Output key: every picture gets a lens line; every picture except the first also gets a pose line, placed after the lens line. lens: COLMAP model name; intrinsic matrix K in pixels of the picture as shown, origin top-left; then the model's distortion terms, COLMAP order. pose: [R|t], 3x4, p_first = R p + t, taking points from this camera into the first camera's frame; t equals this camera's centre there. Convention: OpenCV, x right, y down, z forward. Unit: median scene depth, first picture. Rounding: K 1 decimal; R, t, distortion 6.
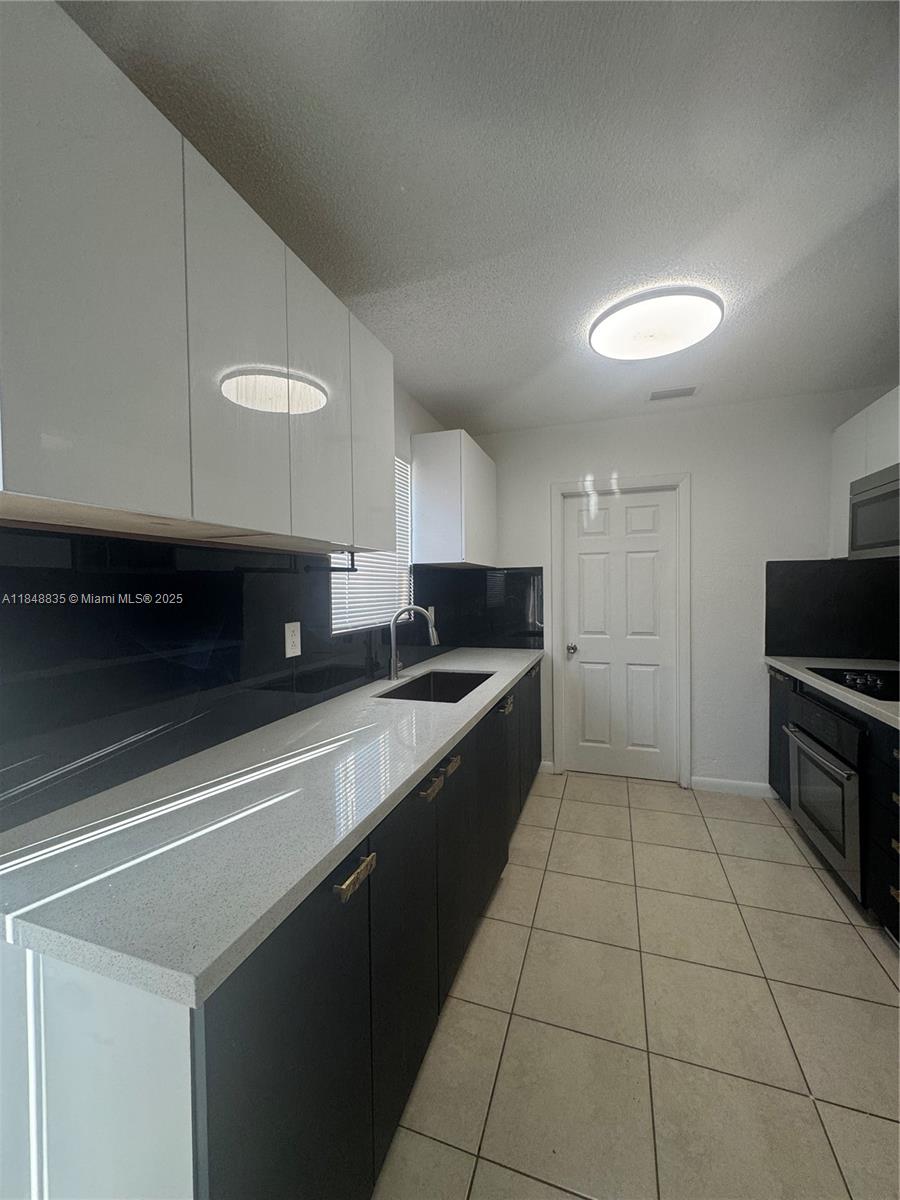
lens RADIAL K [[478.9, 0, 449.1], [0, 478.9, 599.1], [0, 0, 1]] dist [-0.003029, 0.001948]
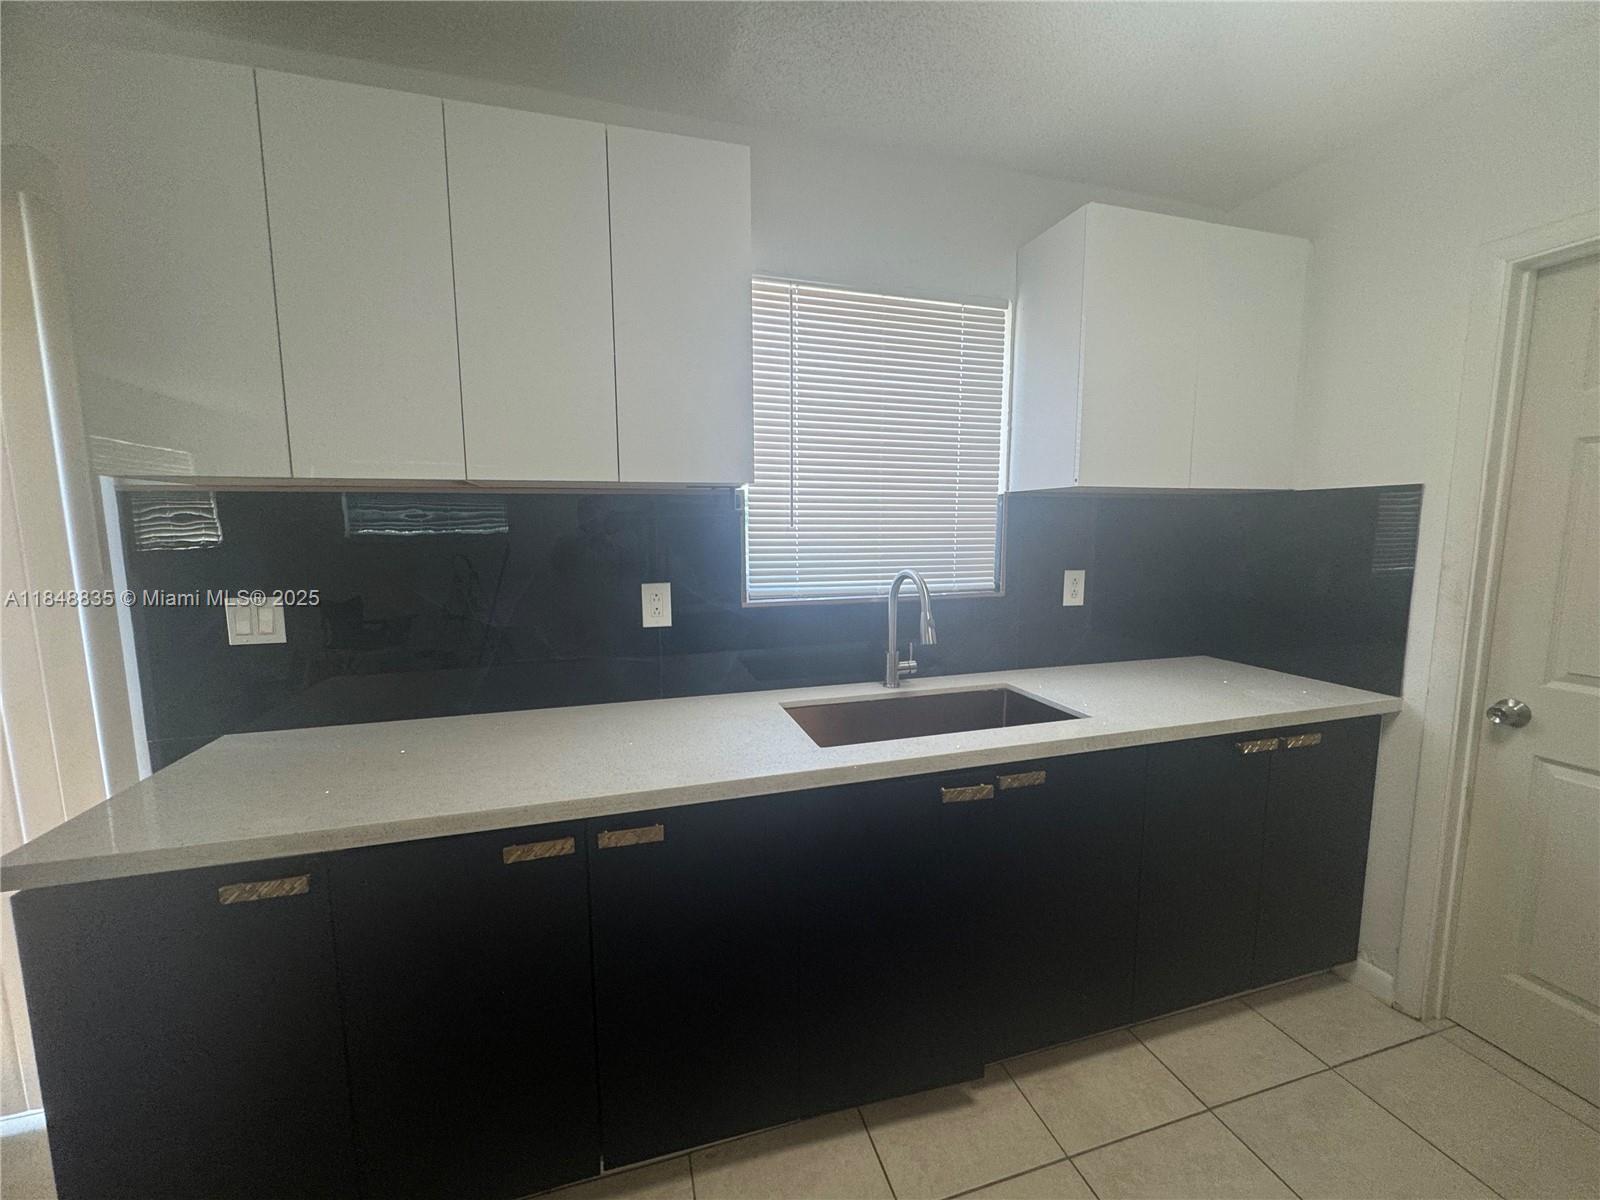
lens RADIAL K [[638.6, 0, 802.9], [0, 638.6, 596.8], [0, 0, 1]] dist [-0.003029, 0.001948]
pose [[0.581893, 0.107439, -0.806137, 0.367287], [-0.021900, 0.992946, 0.116528, -0.031016], [0.812970, -0.050152, 0.580141, 0.342708]]
